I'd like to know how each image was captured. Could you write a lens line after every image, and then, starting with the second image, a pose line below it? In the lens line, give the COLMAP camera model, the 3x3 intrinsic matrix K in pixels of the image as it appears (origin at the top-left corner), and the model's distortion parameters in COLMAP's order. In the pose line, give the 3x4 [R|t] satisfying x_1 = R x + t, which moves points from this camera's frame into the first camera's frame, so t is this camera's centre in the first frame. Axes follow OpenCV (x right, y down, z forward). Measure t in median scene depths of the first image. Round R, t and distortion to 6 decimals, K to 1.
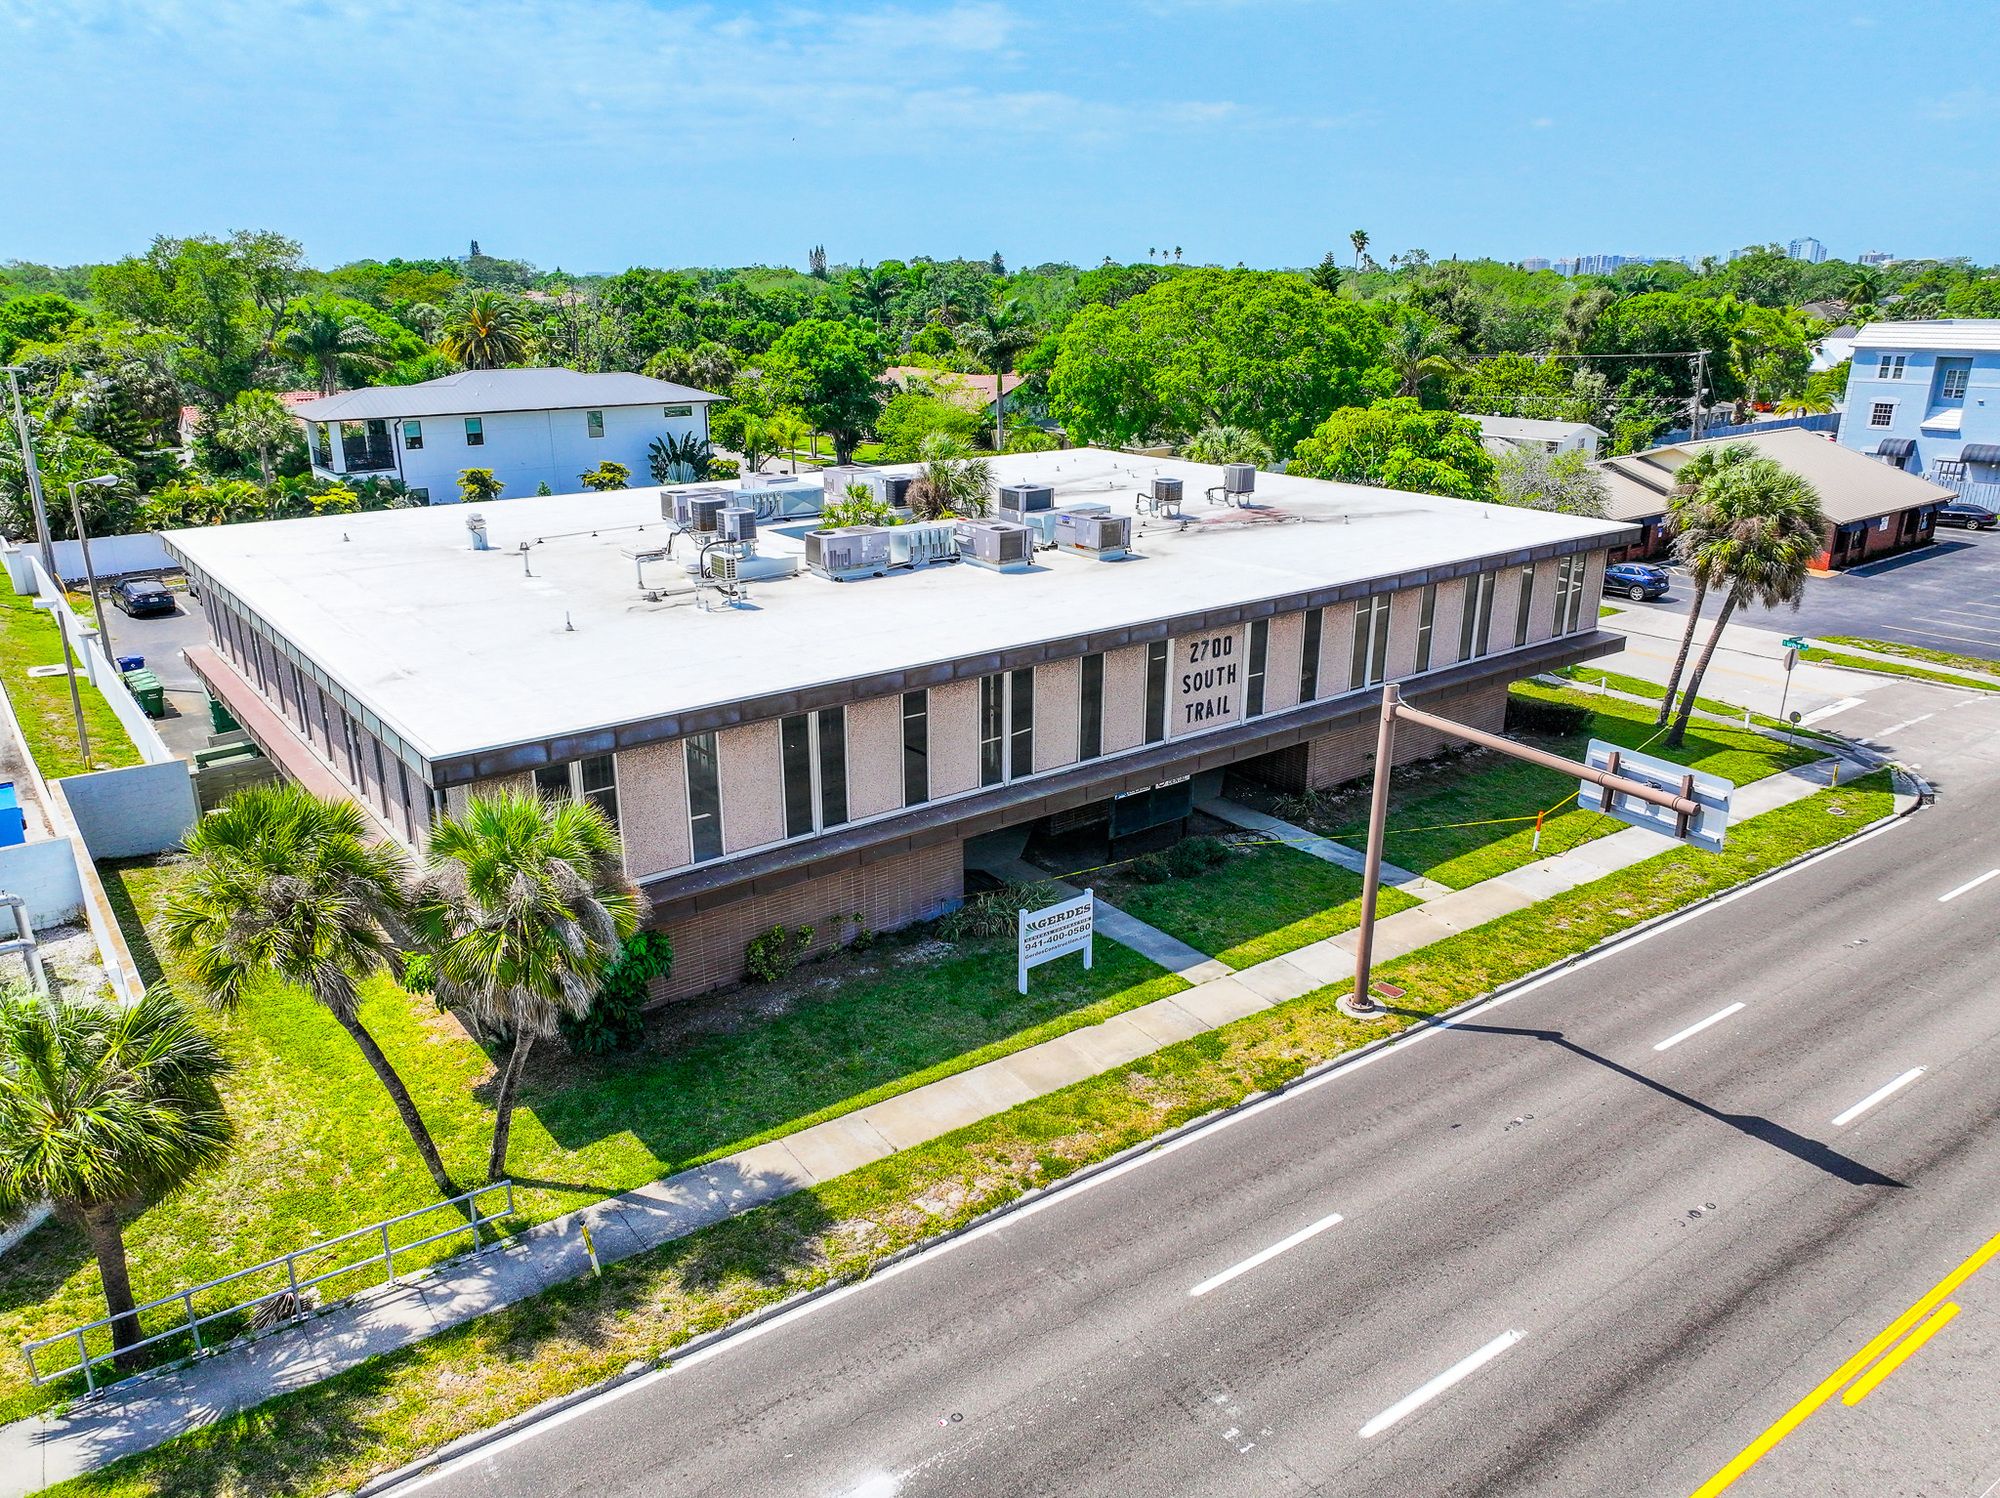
lens RADIAL K [[1409.2, 0, 1005.2], [0, 1409.2, 741.9], [0, 0, 1]] dist [-0.004833, 0.022730]
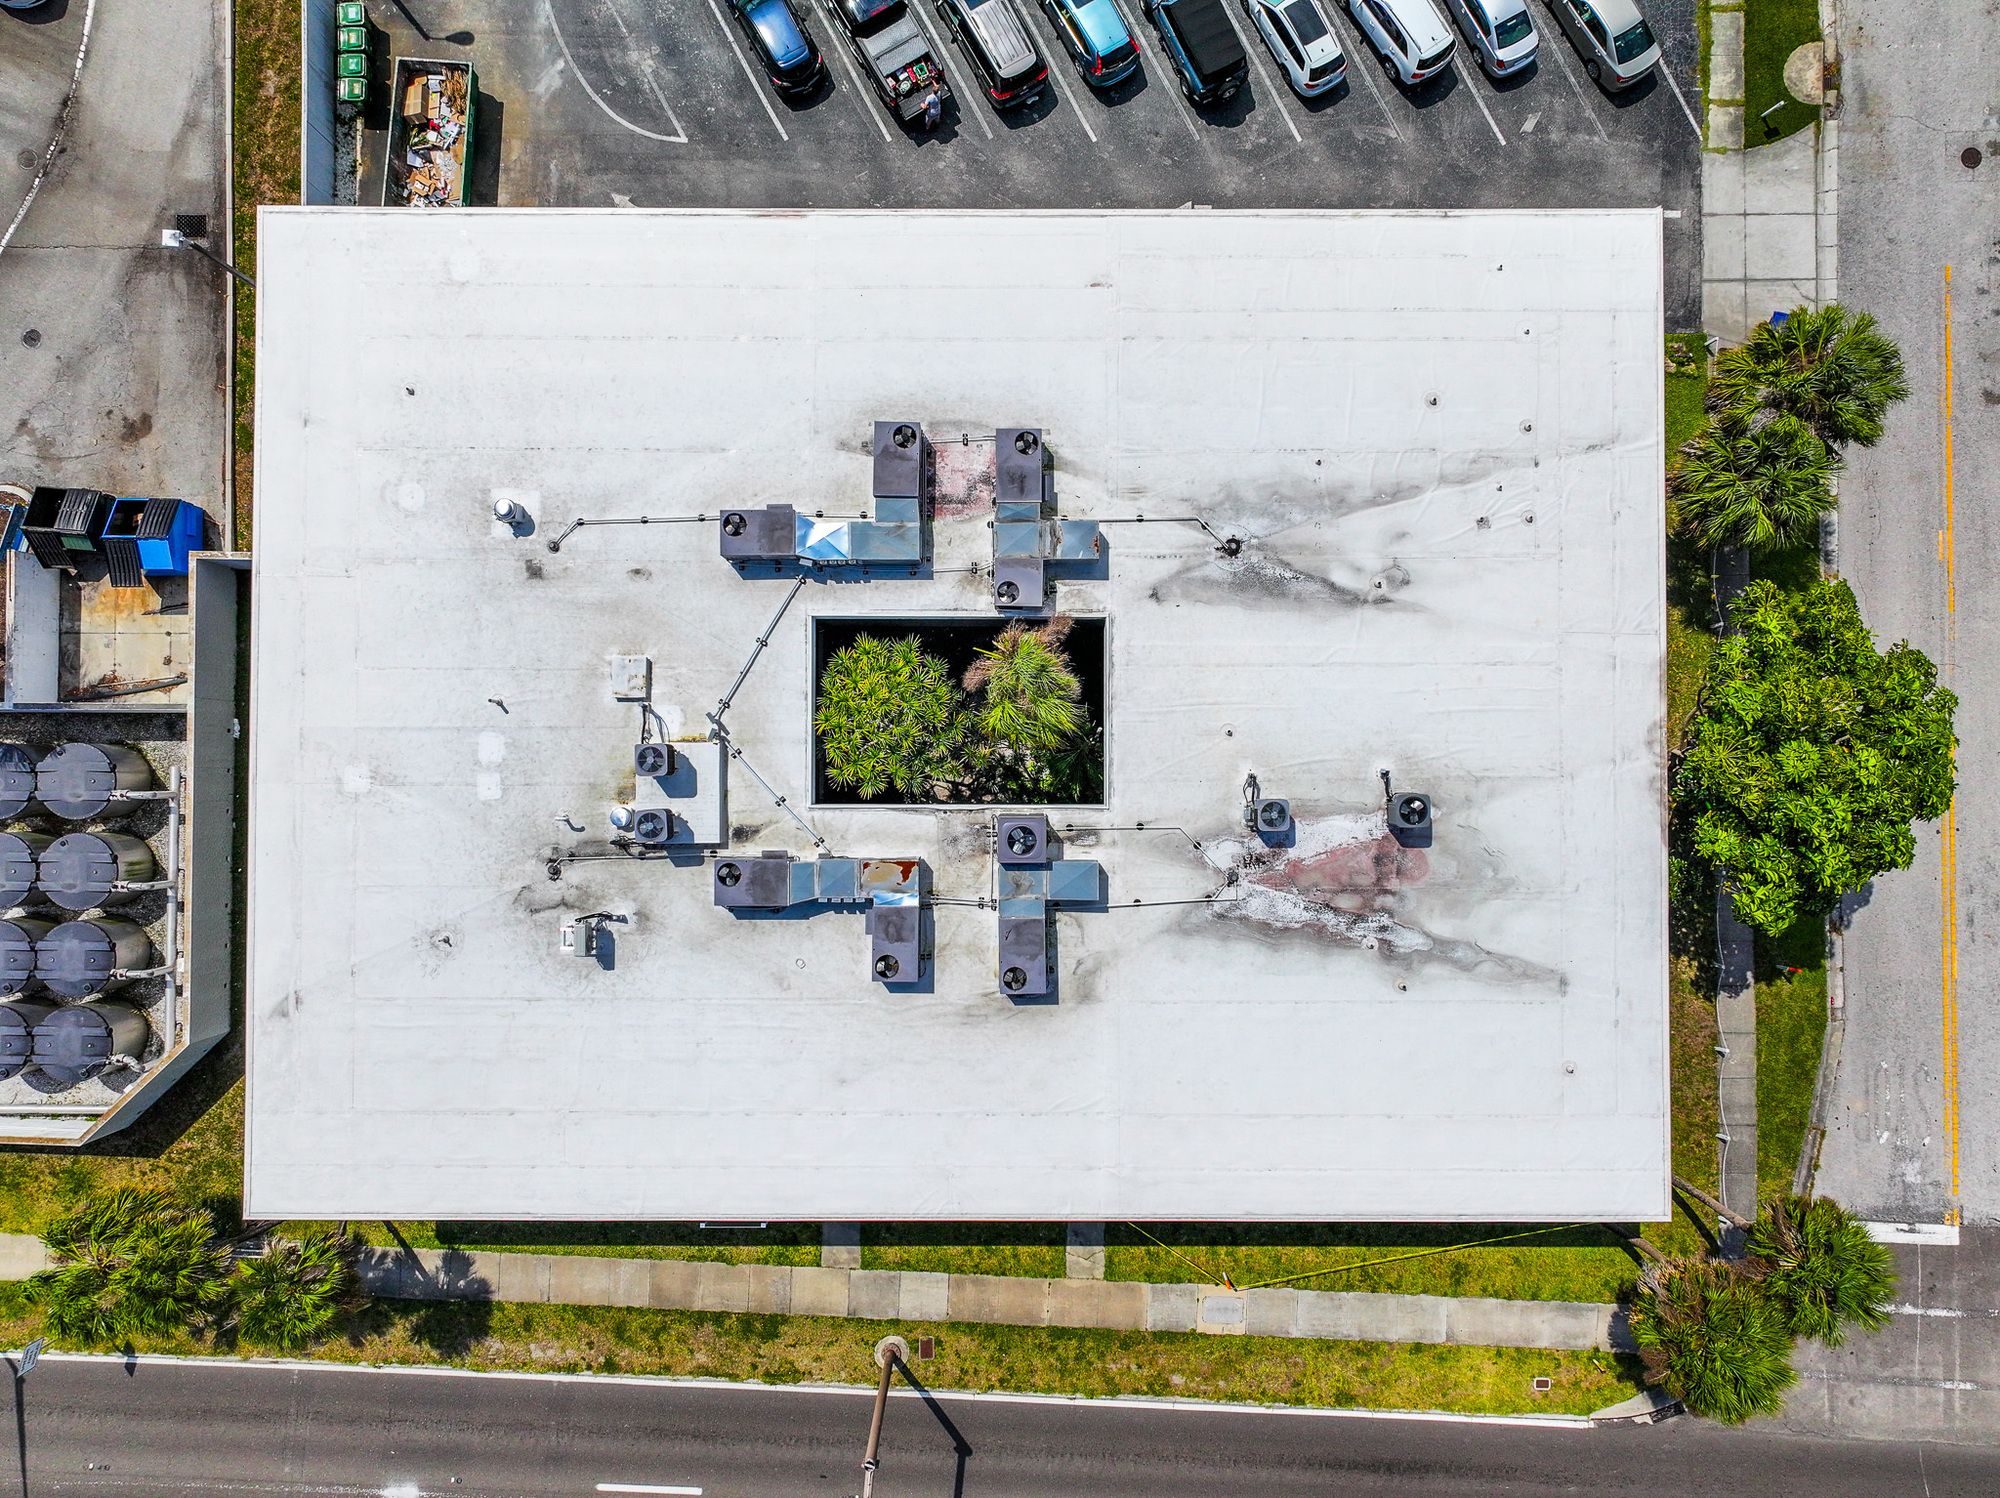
lens RADIAL K [[1403.5, 0, 1002.0], [0, 1403.5, 749.5], [0, 0, 1]] dist [0.001266, 0.007449]
pose [[0.788454, 0.614795, -0.019168, -0.014085], [-0.187402, 0.269784, 0.944509, -1.203319], [0.585850, -0.741110, 0.327926, 0.910634]]
